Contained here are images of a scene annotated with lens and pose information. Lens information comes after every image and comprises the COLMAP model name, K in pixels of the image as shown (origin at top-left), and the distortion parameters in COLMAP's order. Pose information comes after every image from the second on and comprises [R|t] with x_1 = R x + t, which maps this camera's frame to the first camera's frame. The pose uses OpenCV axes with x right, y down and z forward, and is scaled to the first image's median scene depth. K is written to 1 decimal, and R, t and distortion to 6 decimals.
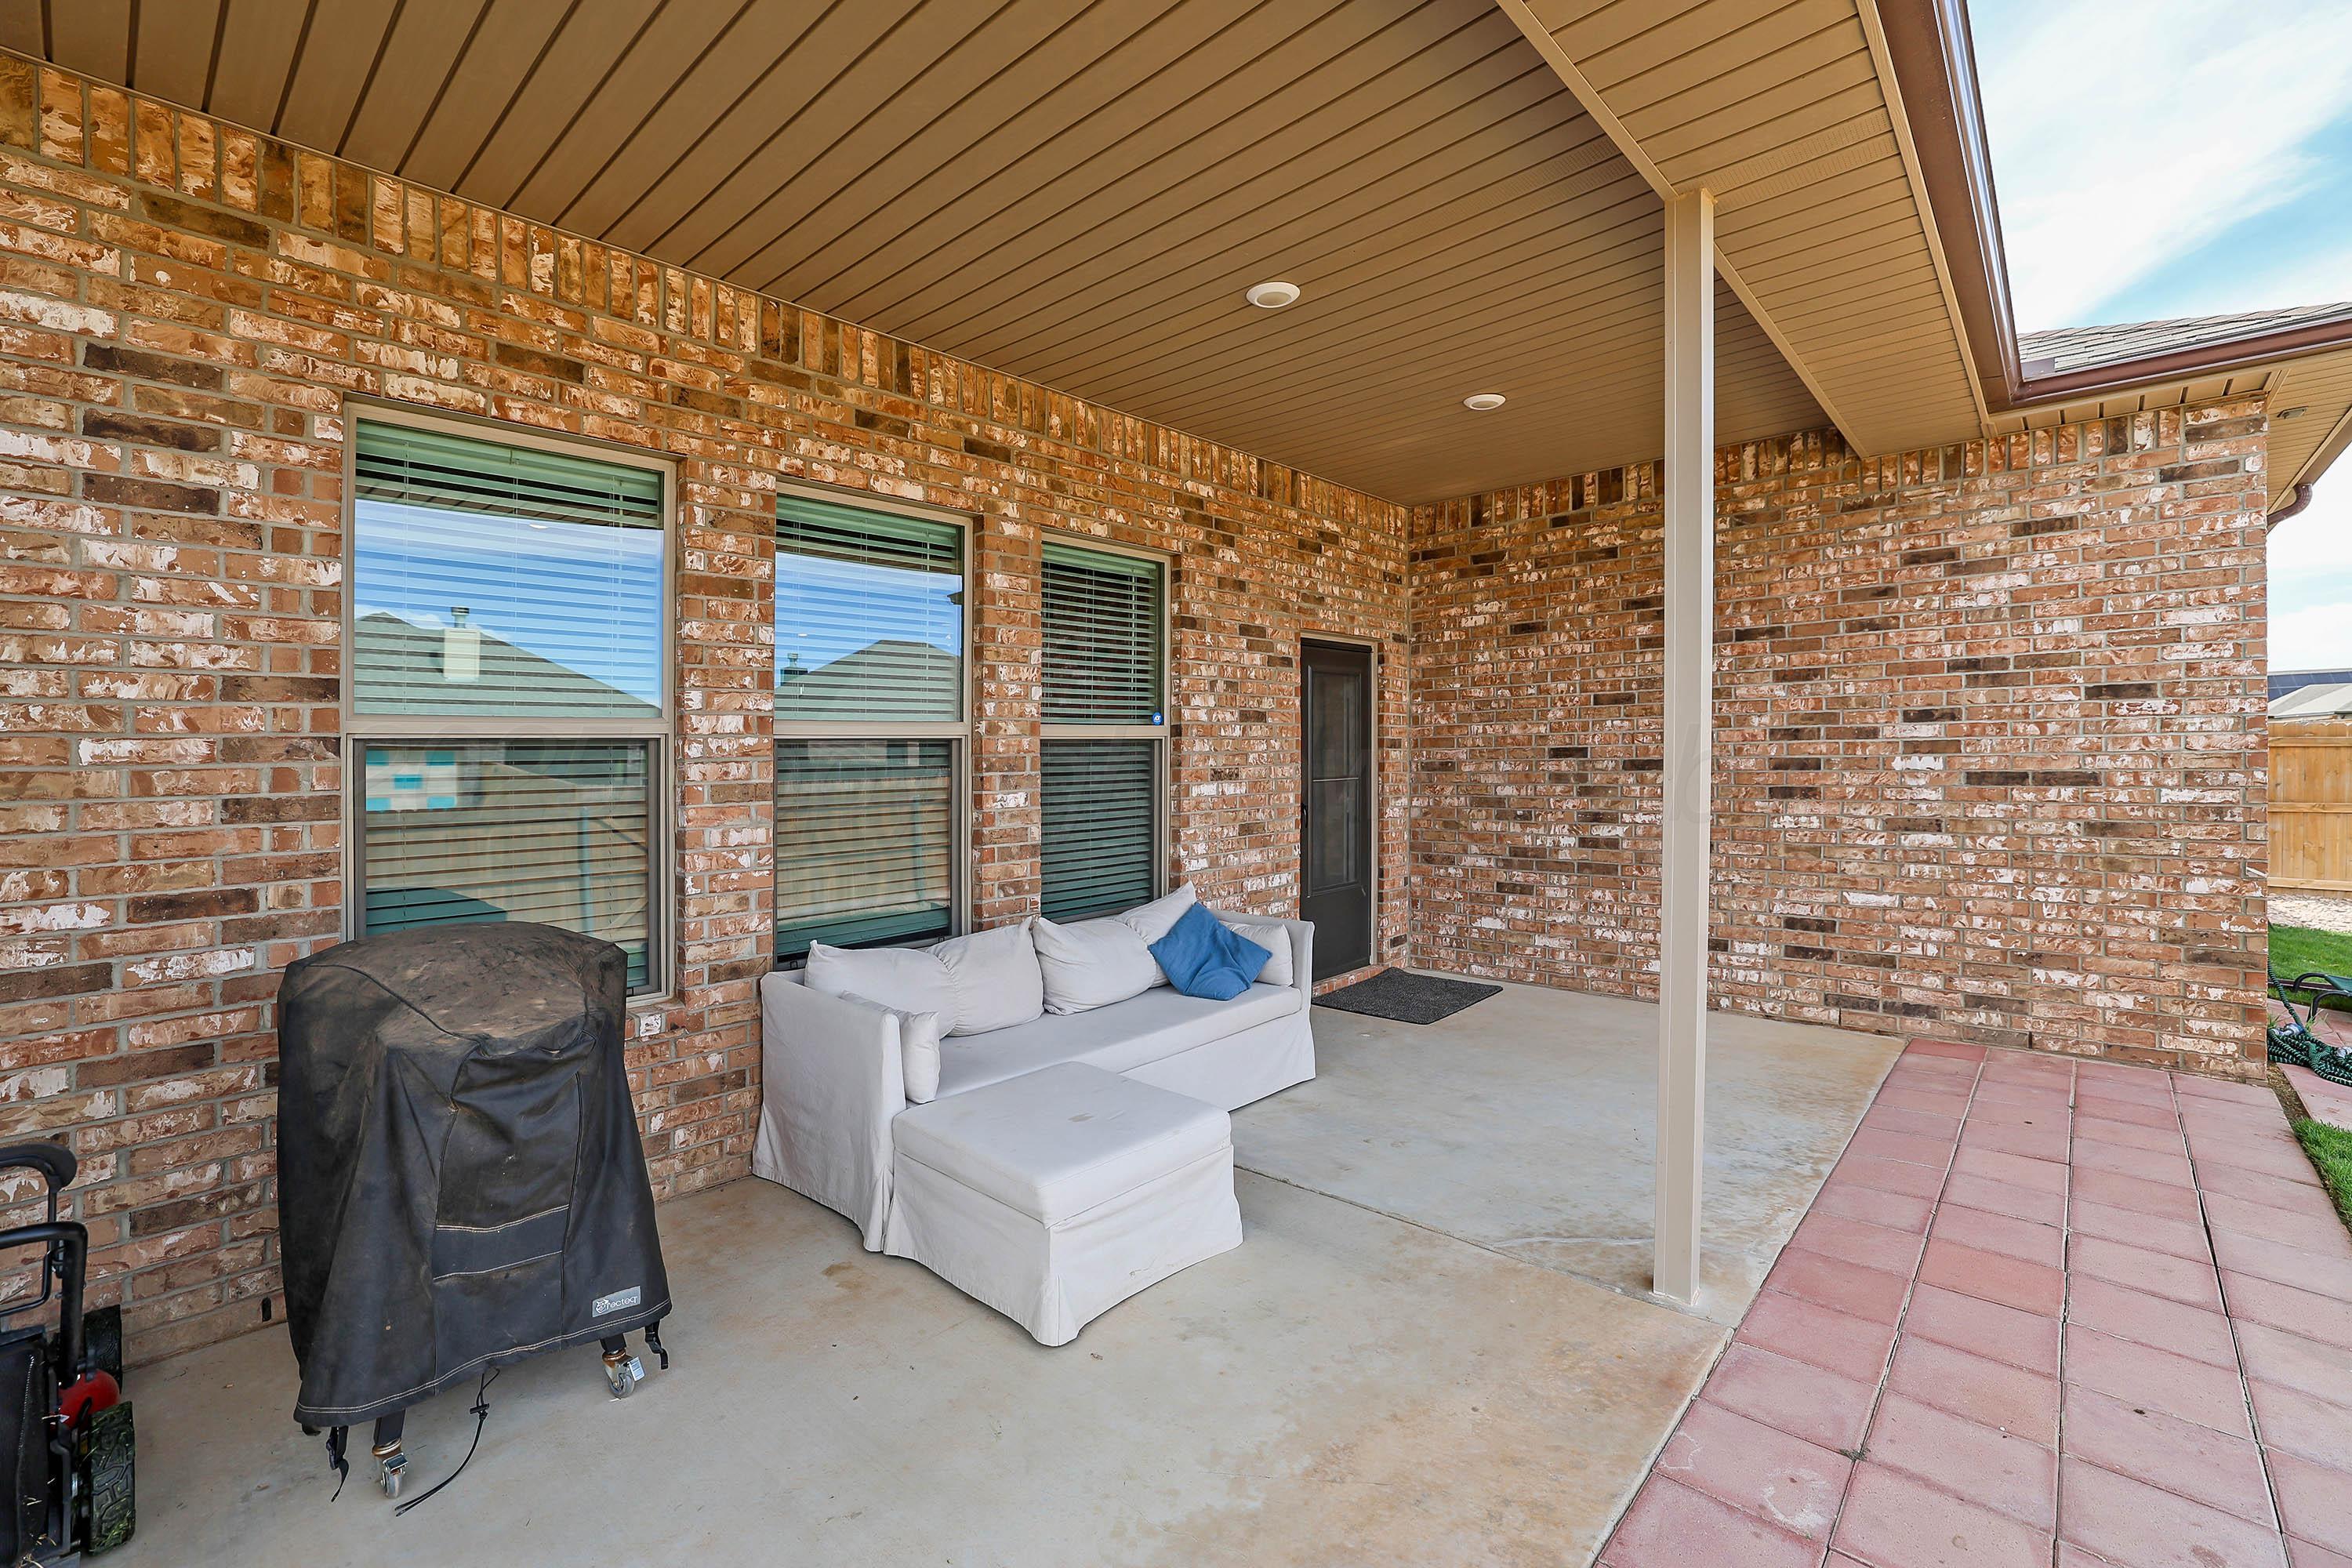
lens RADIAL K [[1038.6, 0, 1180.8], [0, 1038.6, 779.0], [0, 0, 1]] dist [-0.054020, 0.021255]
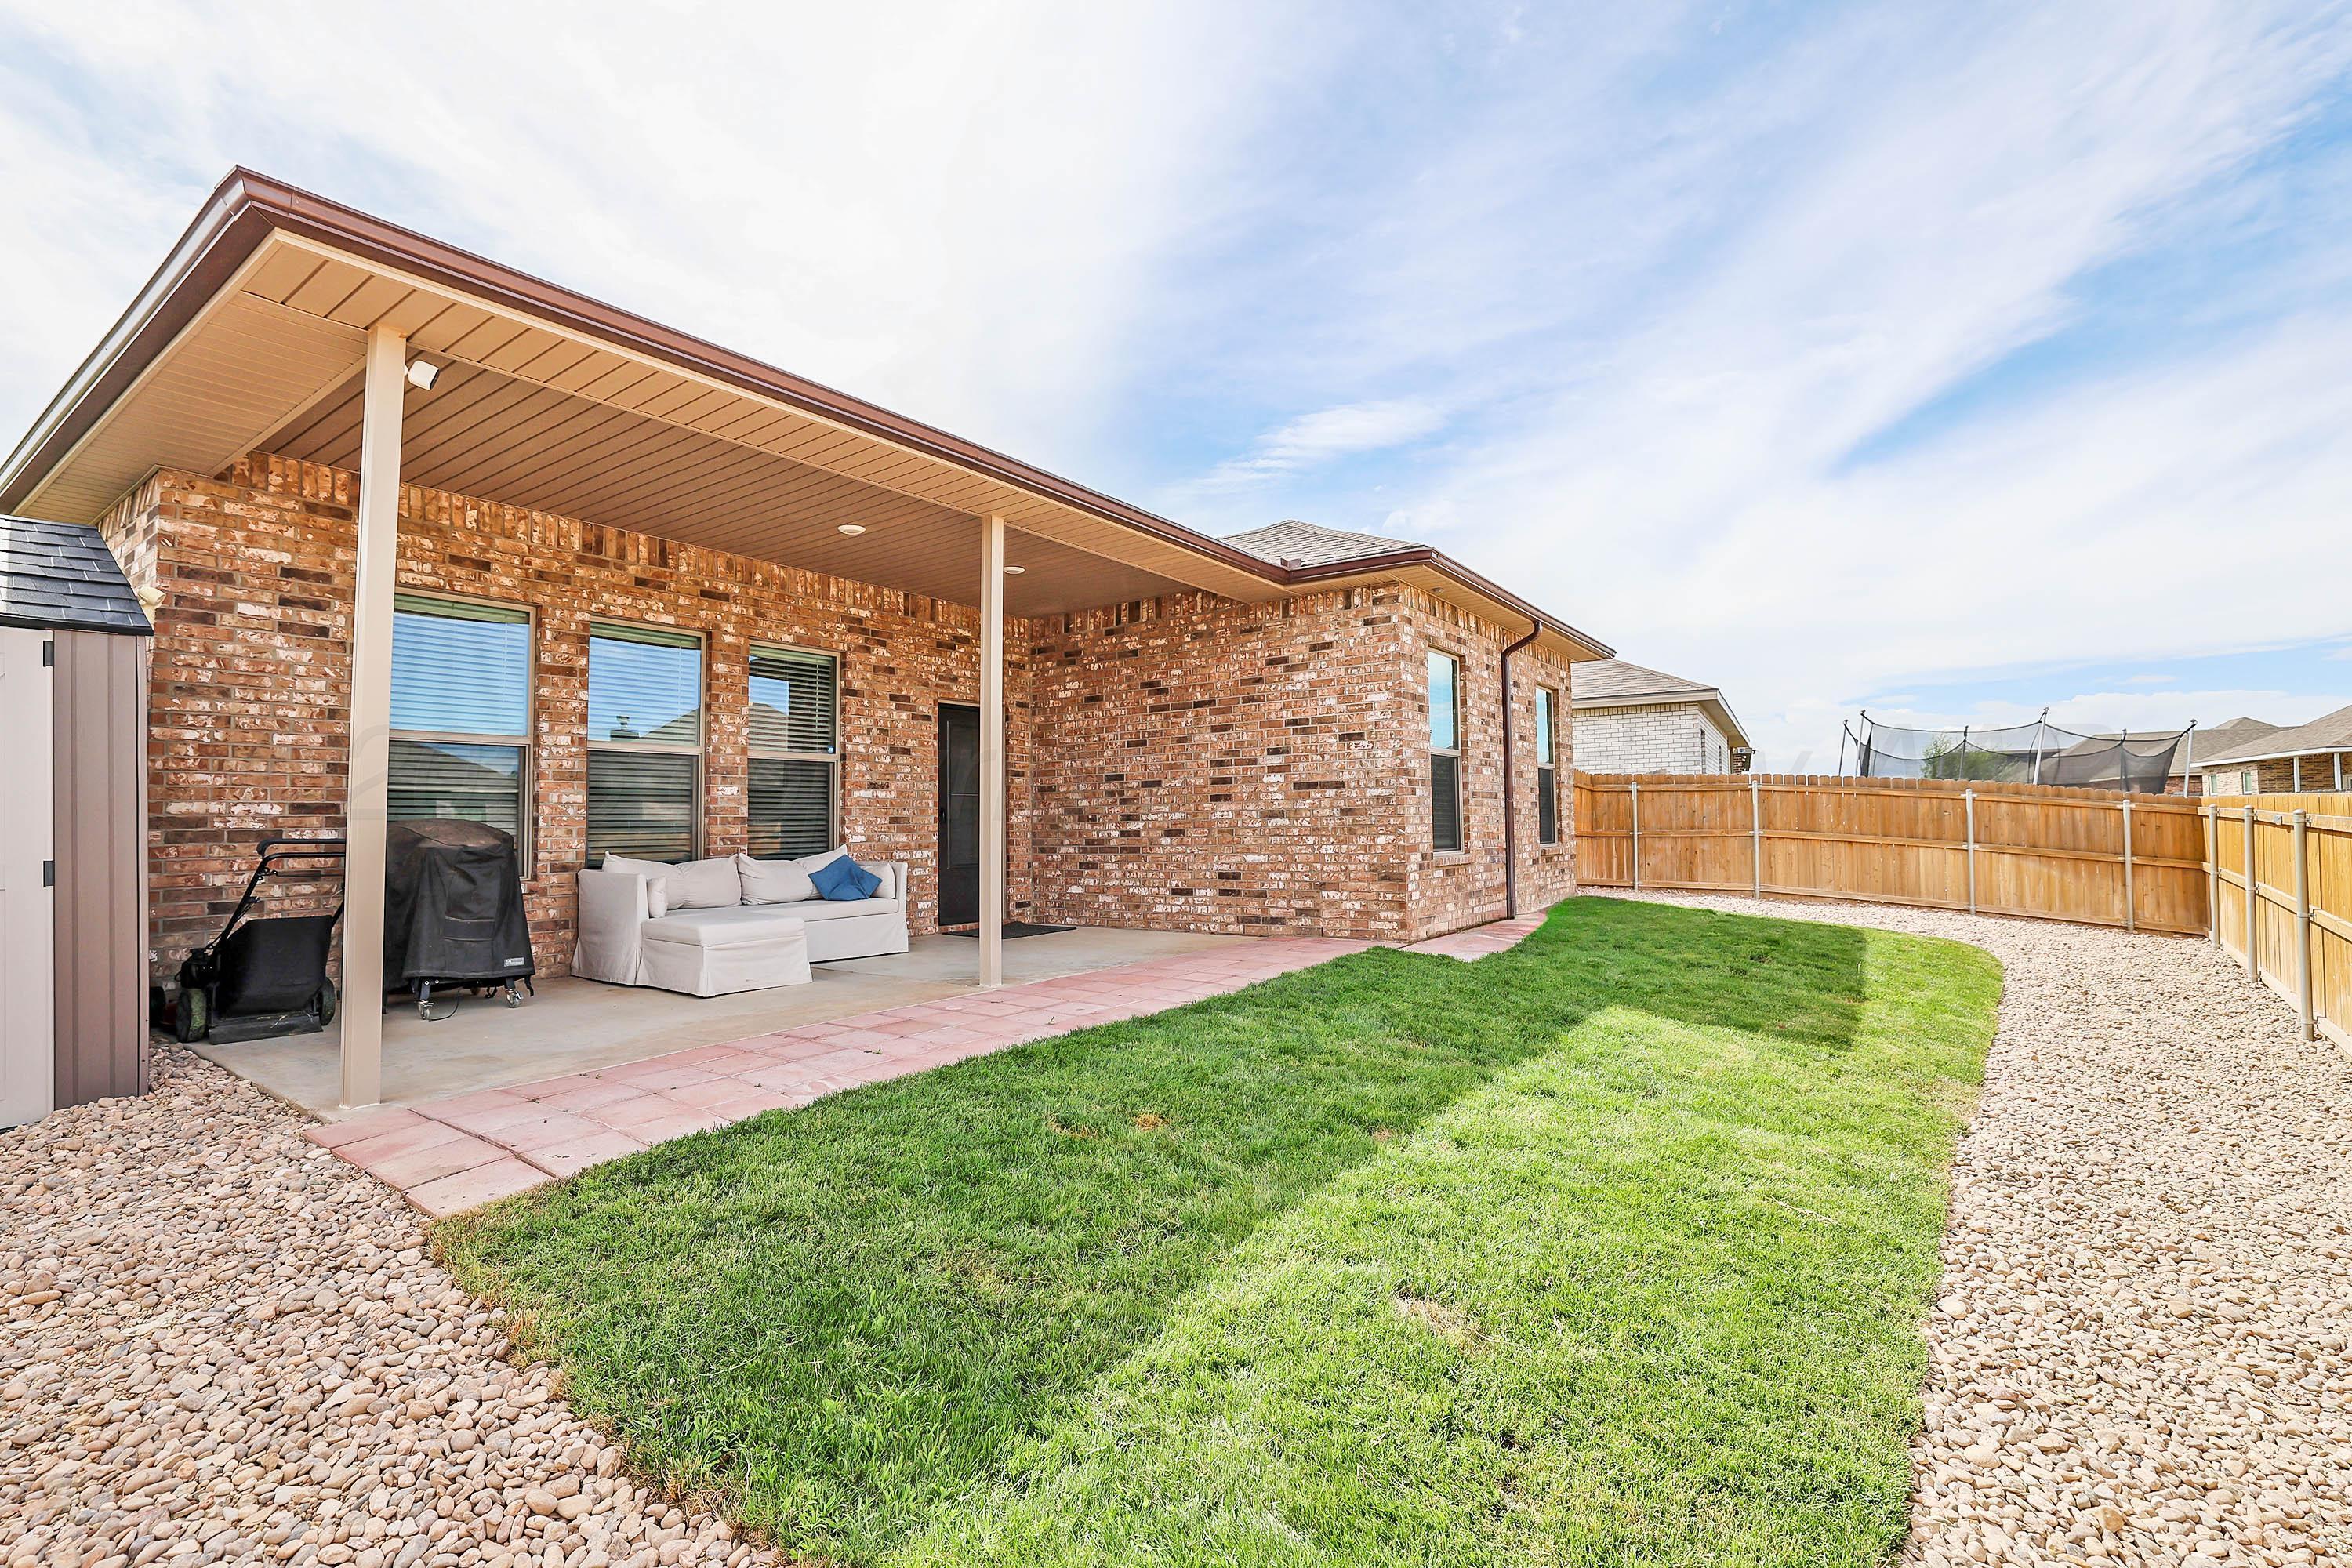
lens RADIAL K [[1069.8, 0, 1187.8], [0, 1069.8, 832.0], [0, 0, 1]] dist [-0.055797, 0.023843]
pose [[0.990871, 0.002625, 0.134786, 0.341262], [0.000060, 0.999802, -0.019908, 0.116798], [-0.134811, 0.019735, 0.990675, -0.827662]]
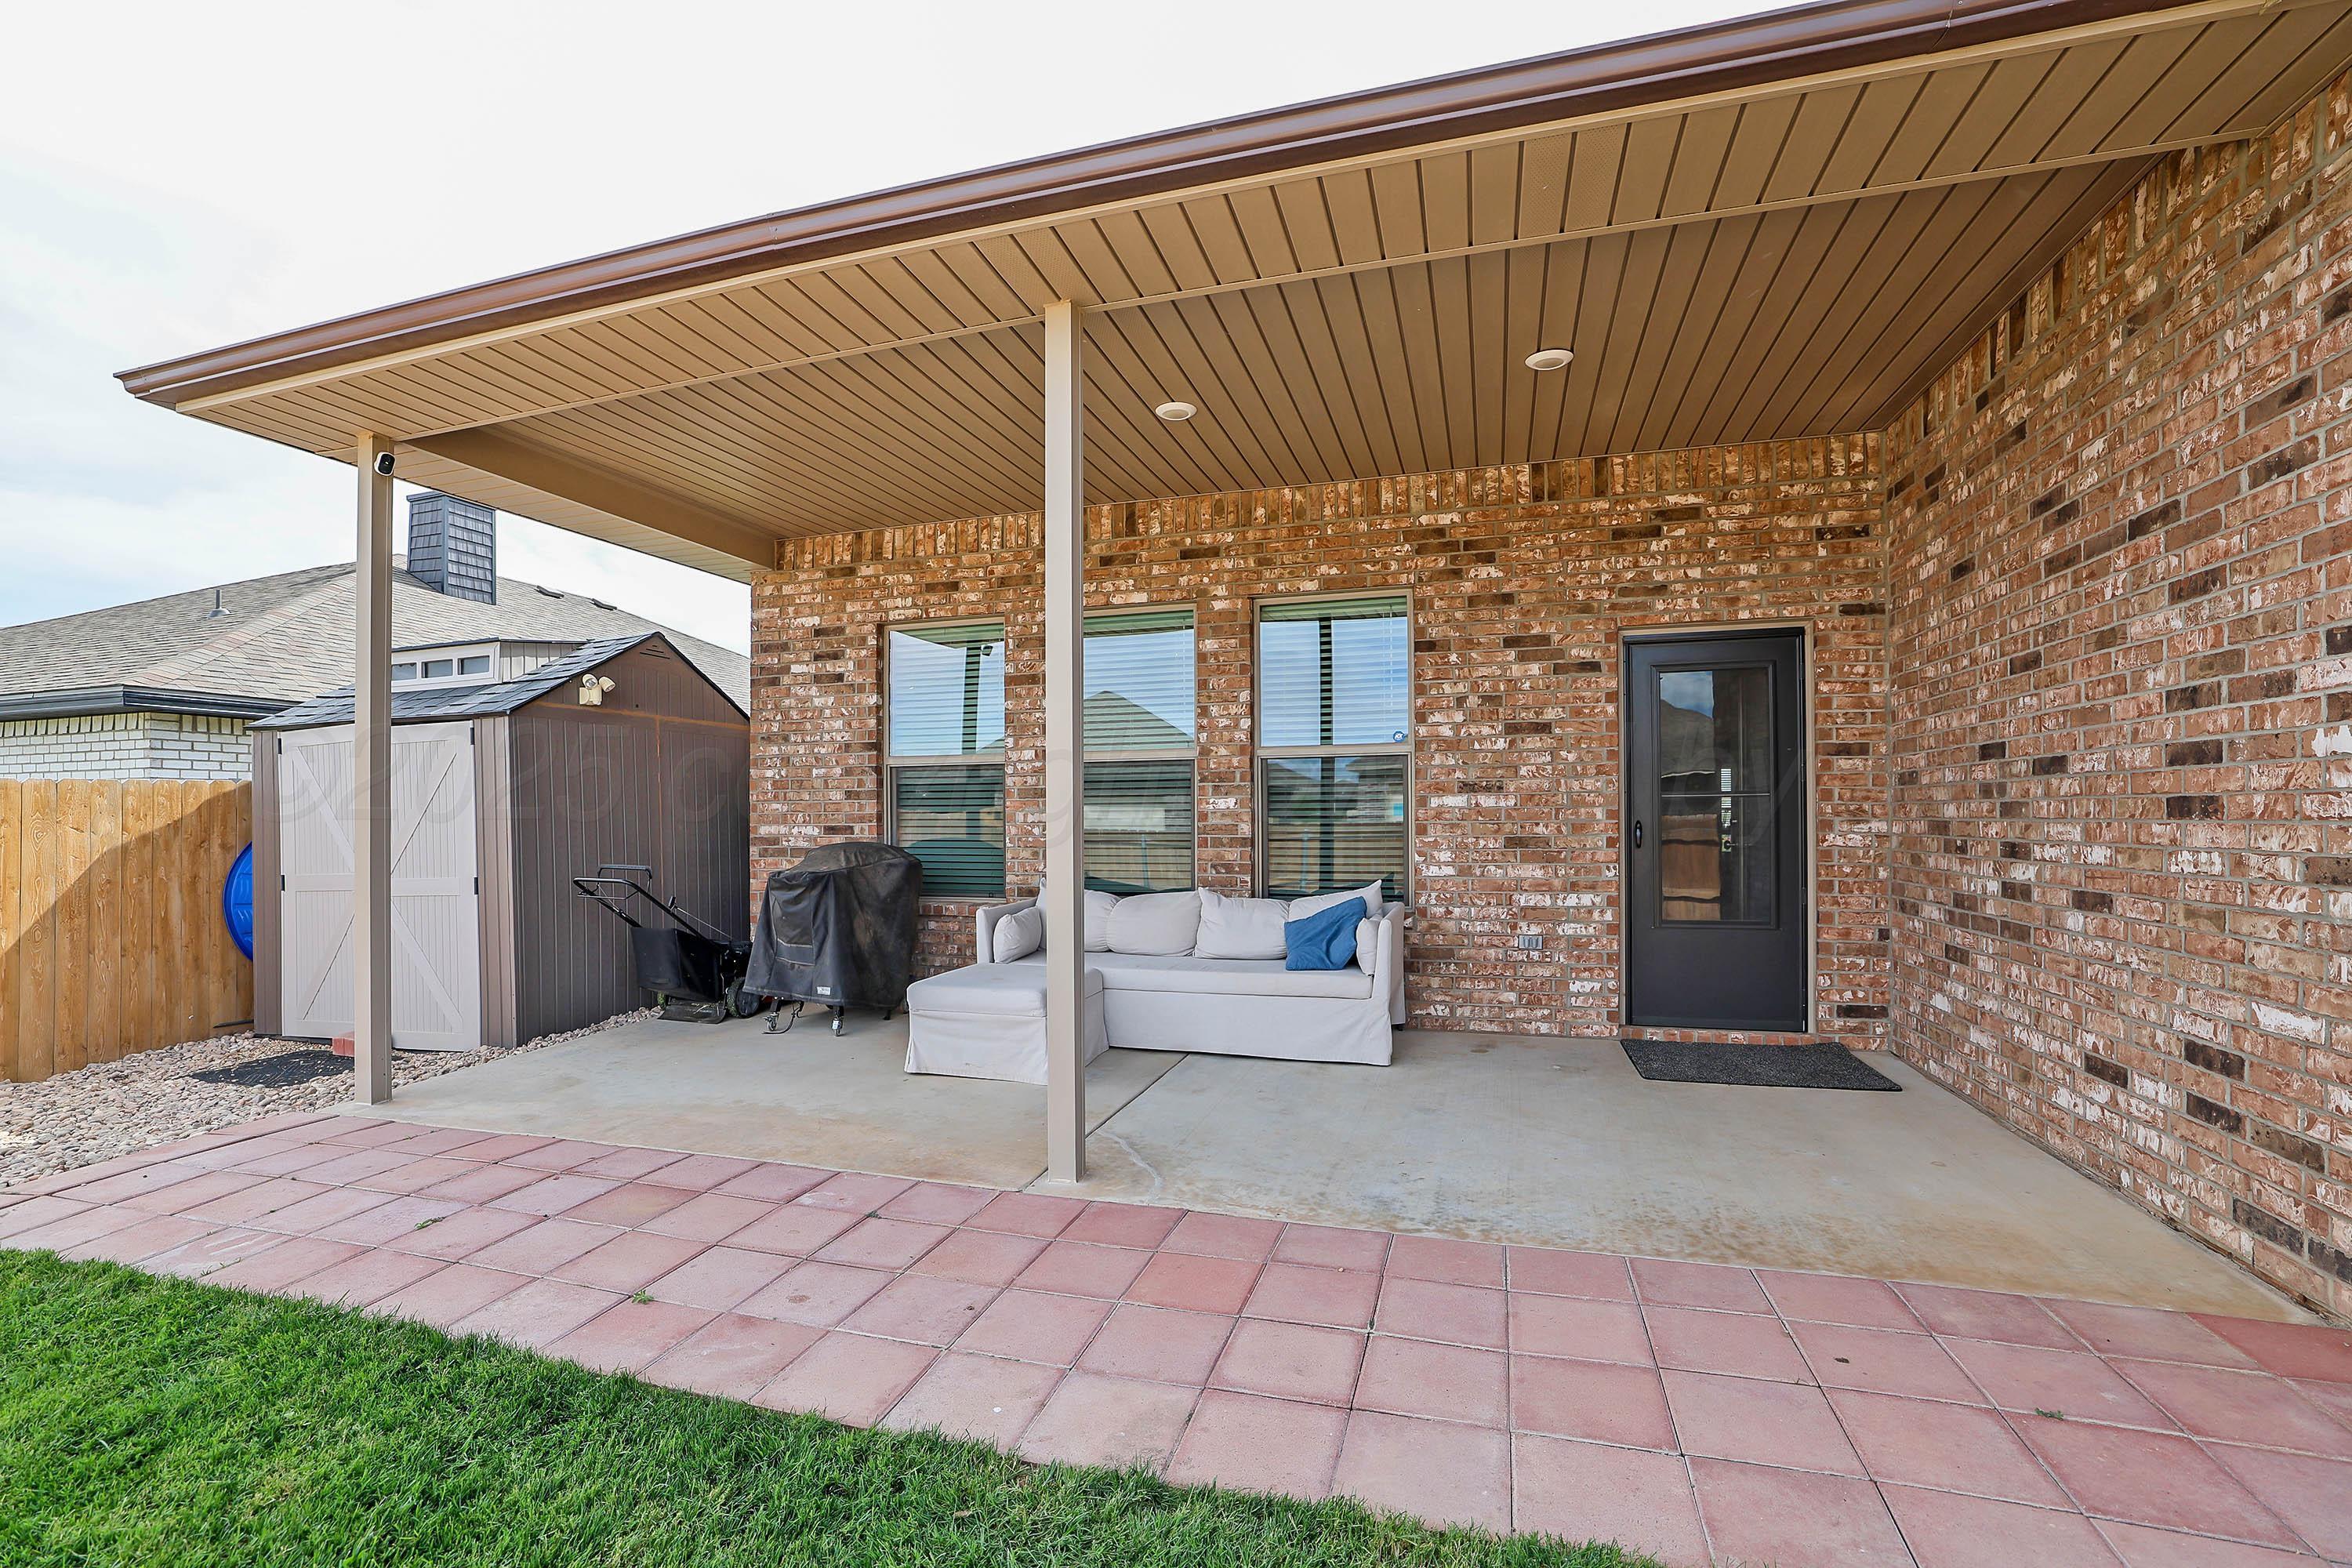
lens RADIAL K [[1028.1, 0, 1142.1], [0, 1028.1, 824.9], [0, 0, 1]] dist [-0.040999, 0.012793]
pose [[0.414398, 0.021471, -0.909842, 0.940448], [-0.020074, 0.999694, 0.014448, 0.028945], [0.909874, 0.012276, 0.414702, 0.315140]]
